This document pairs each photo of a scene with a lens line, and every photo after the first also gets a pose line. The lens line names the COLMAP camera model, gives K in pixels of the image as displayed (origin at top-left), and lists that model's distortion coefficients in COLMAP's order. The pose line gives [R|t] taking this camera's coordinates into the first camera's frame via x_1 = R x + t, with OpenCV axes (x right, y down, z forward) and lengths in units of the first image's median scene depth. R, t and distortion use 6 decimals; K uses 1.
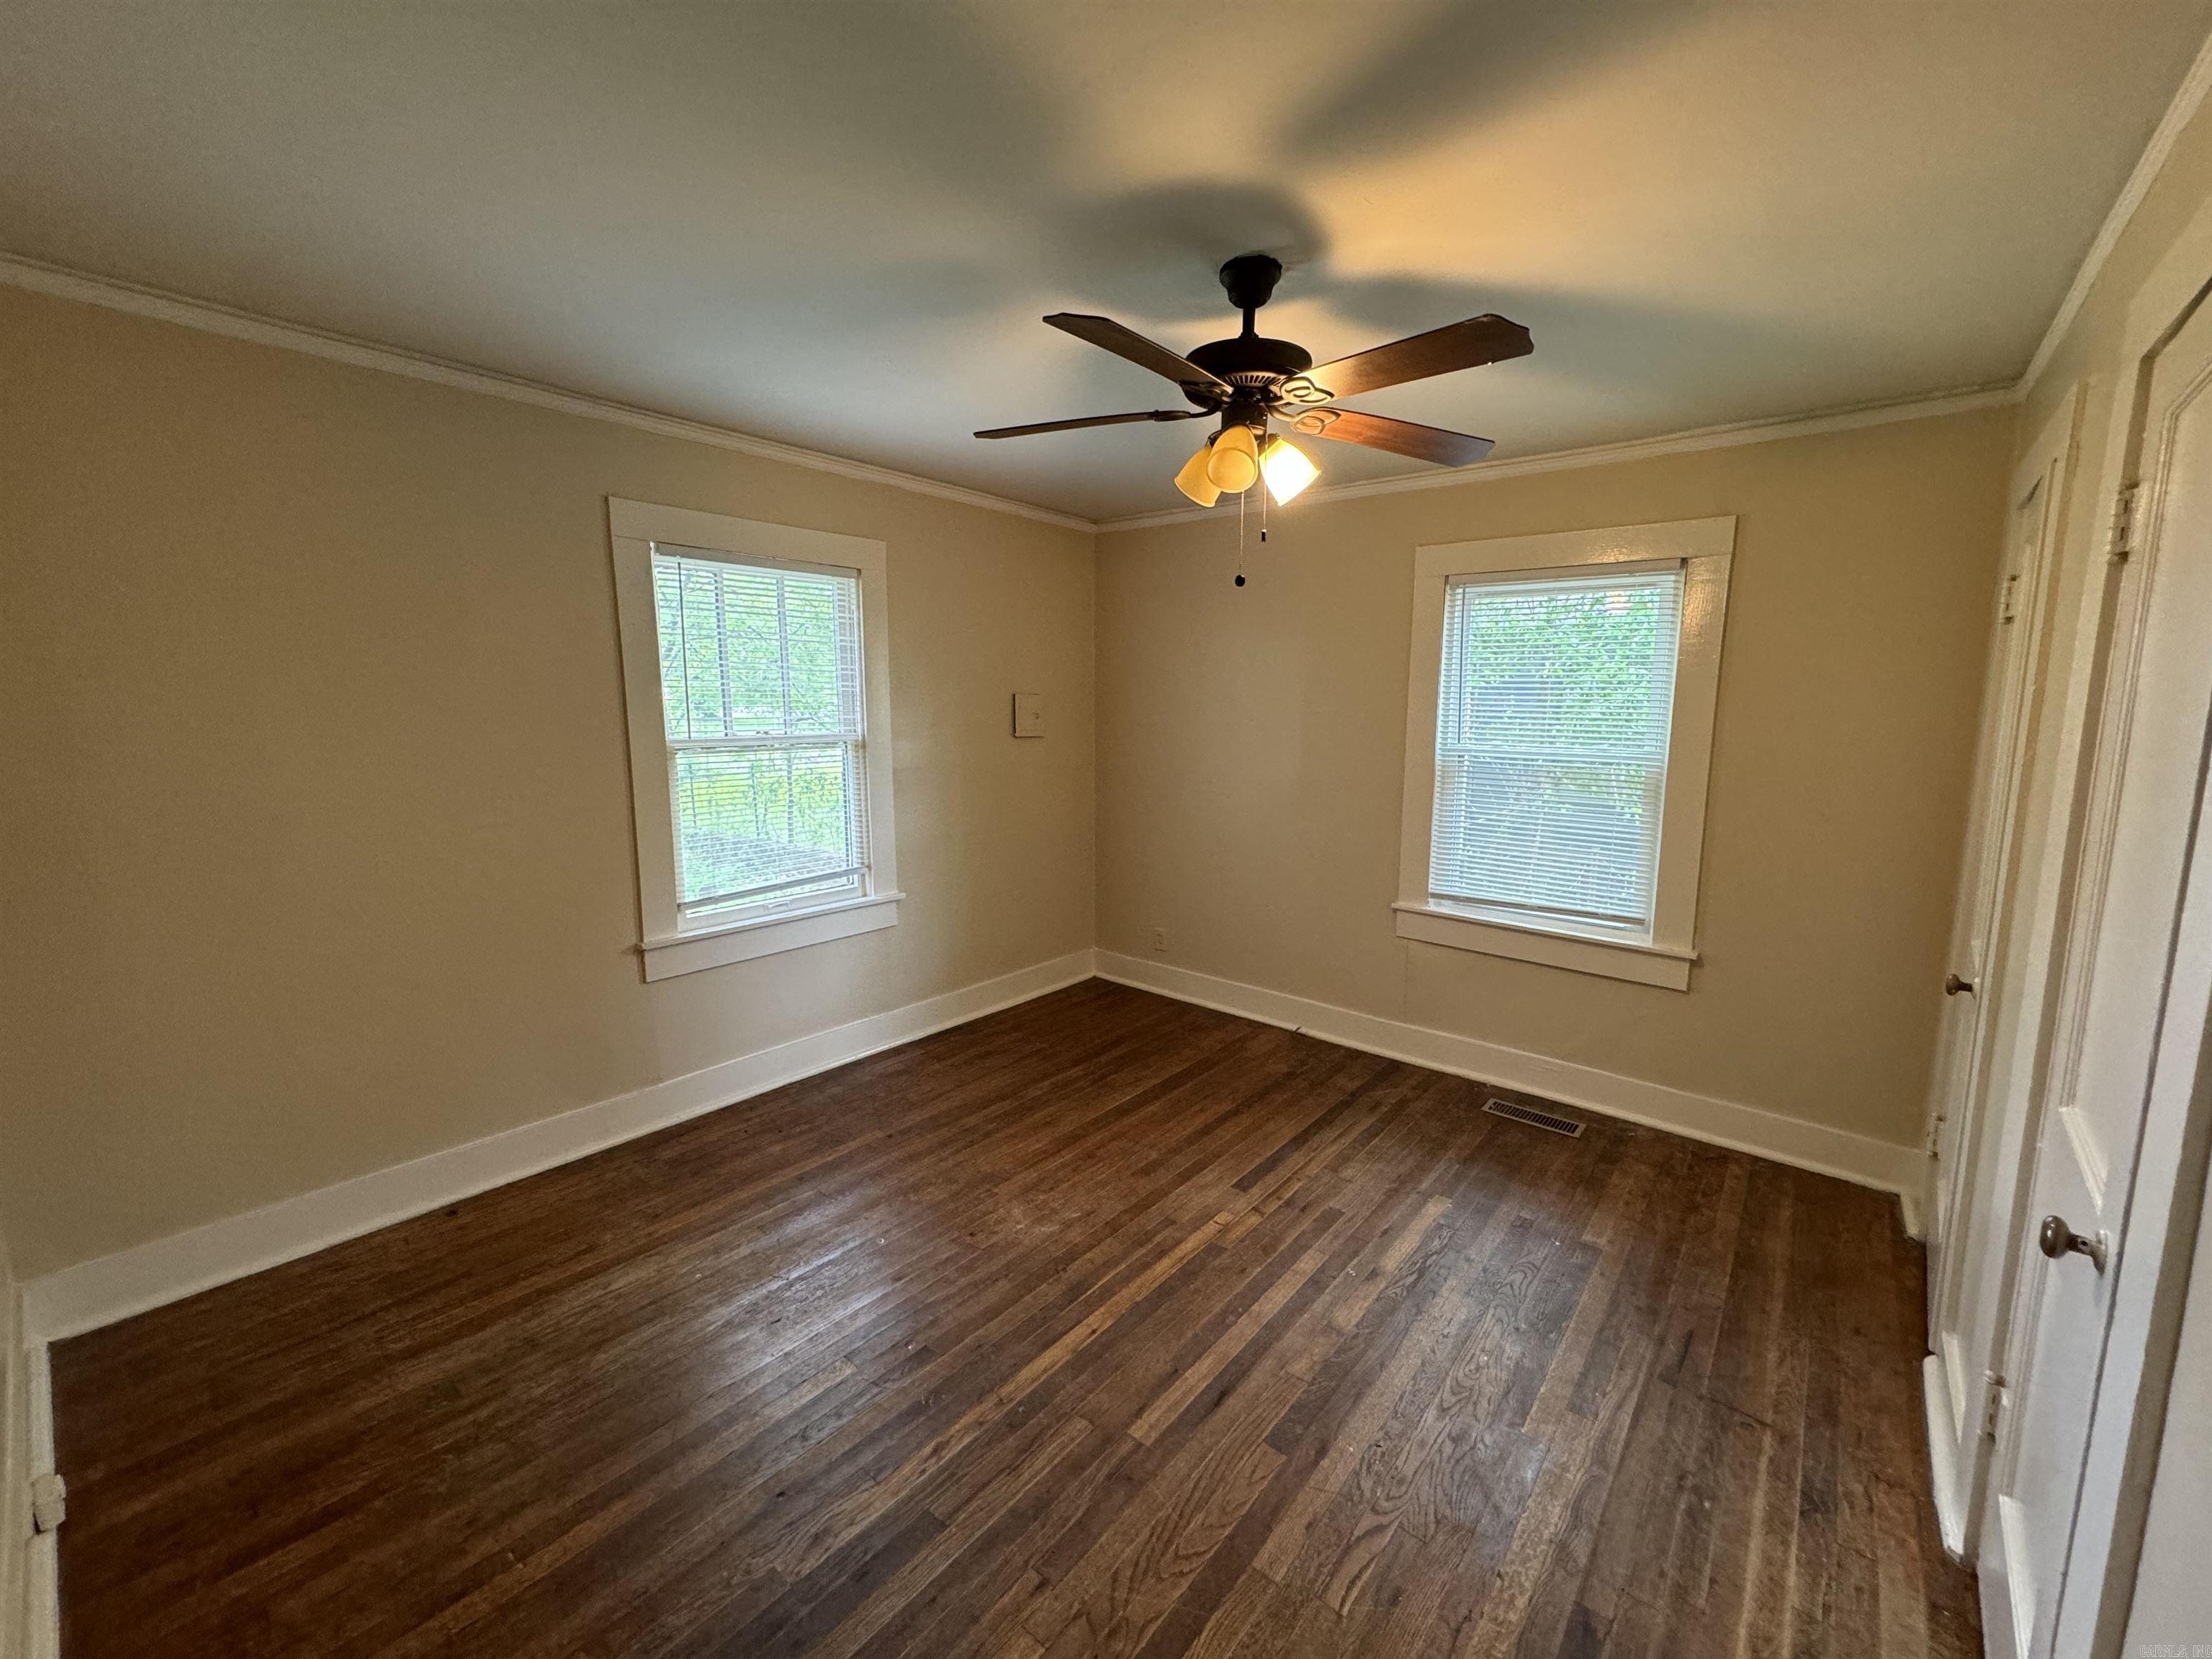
lens RADIAL K [[886.5, 0, 1120.7], [0, 886.5, 824.4], [0, 0, 1]] dist [-0.003391, 0.000208]
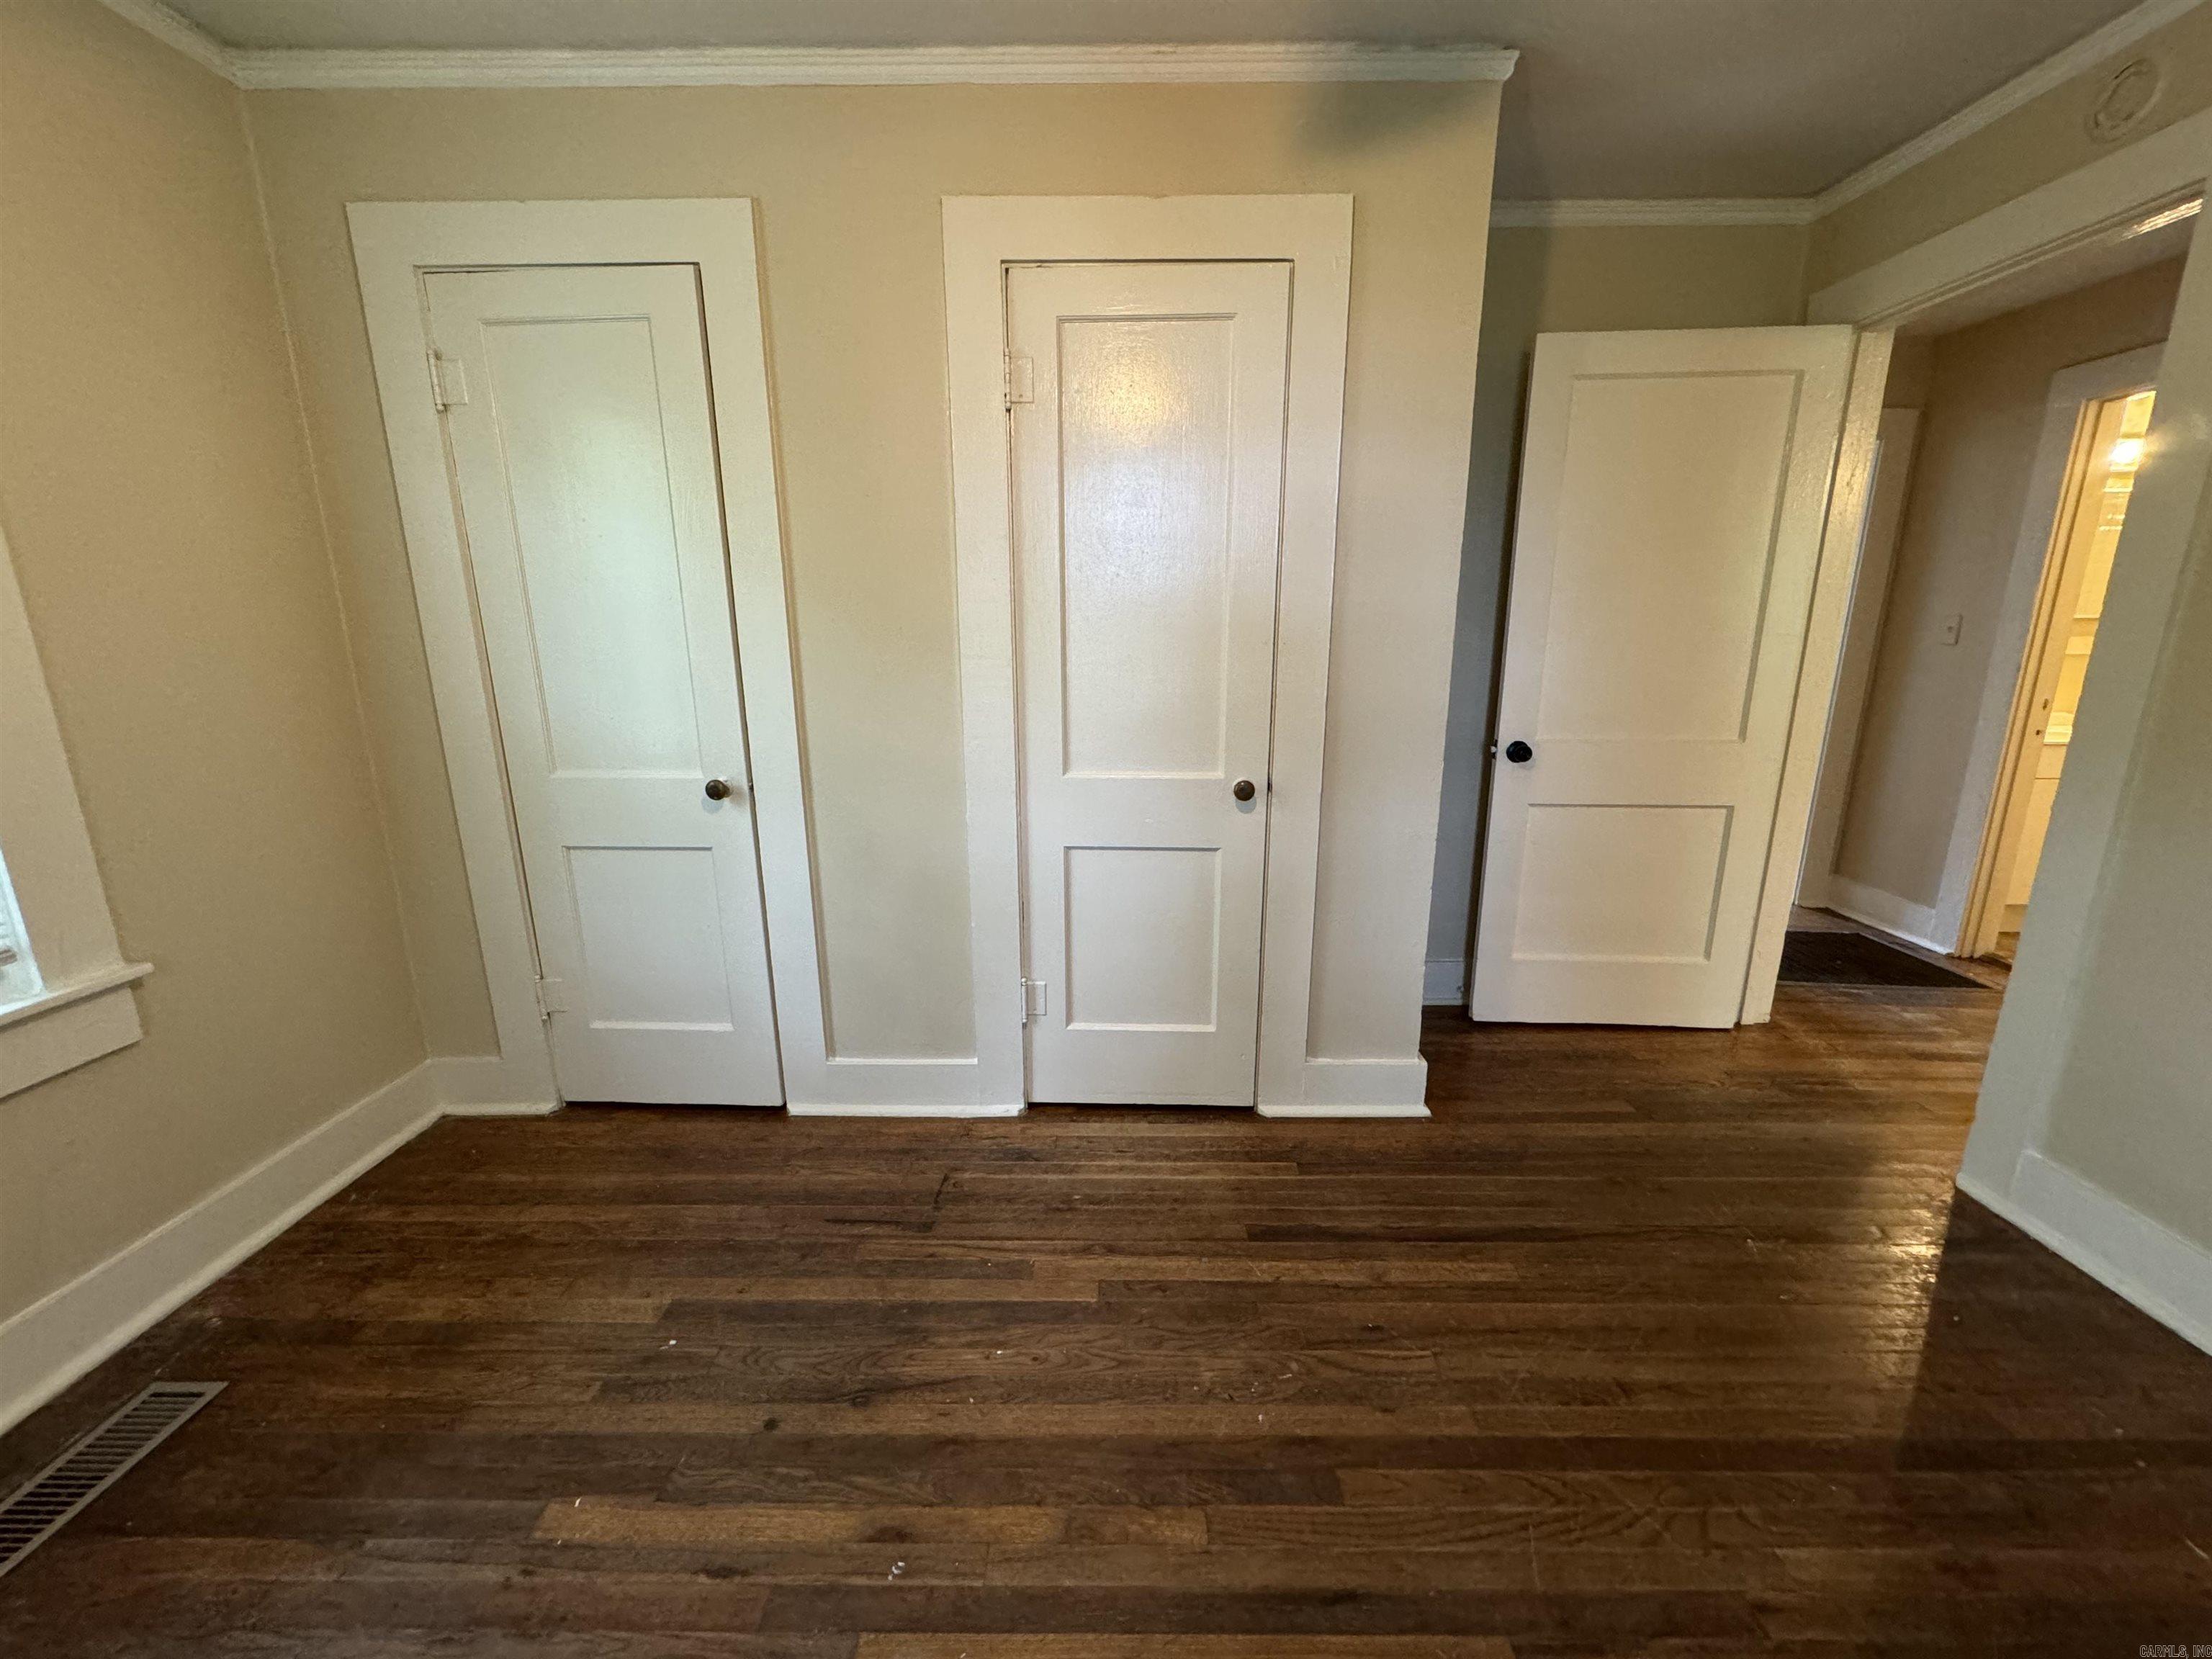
lens RADIAL K [[886.5, 0, 1101.2], [0, 886.5, 831.2], [0, 0, 1]] dist [-0.003391, 0.000208]
pose [[-0.620556, -0.188246, 0.761231, -0.115124], [0.100518, 0.943654, 0.315300, -0.045411], [-0.777693, 0.272178, -0.566668, 1.021003]]
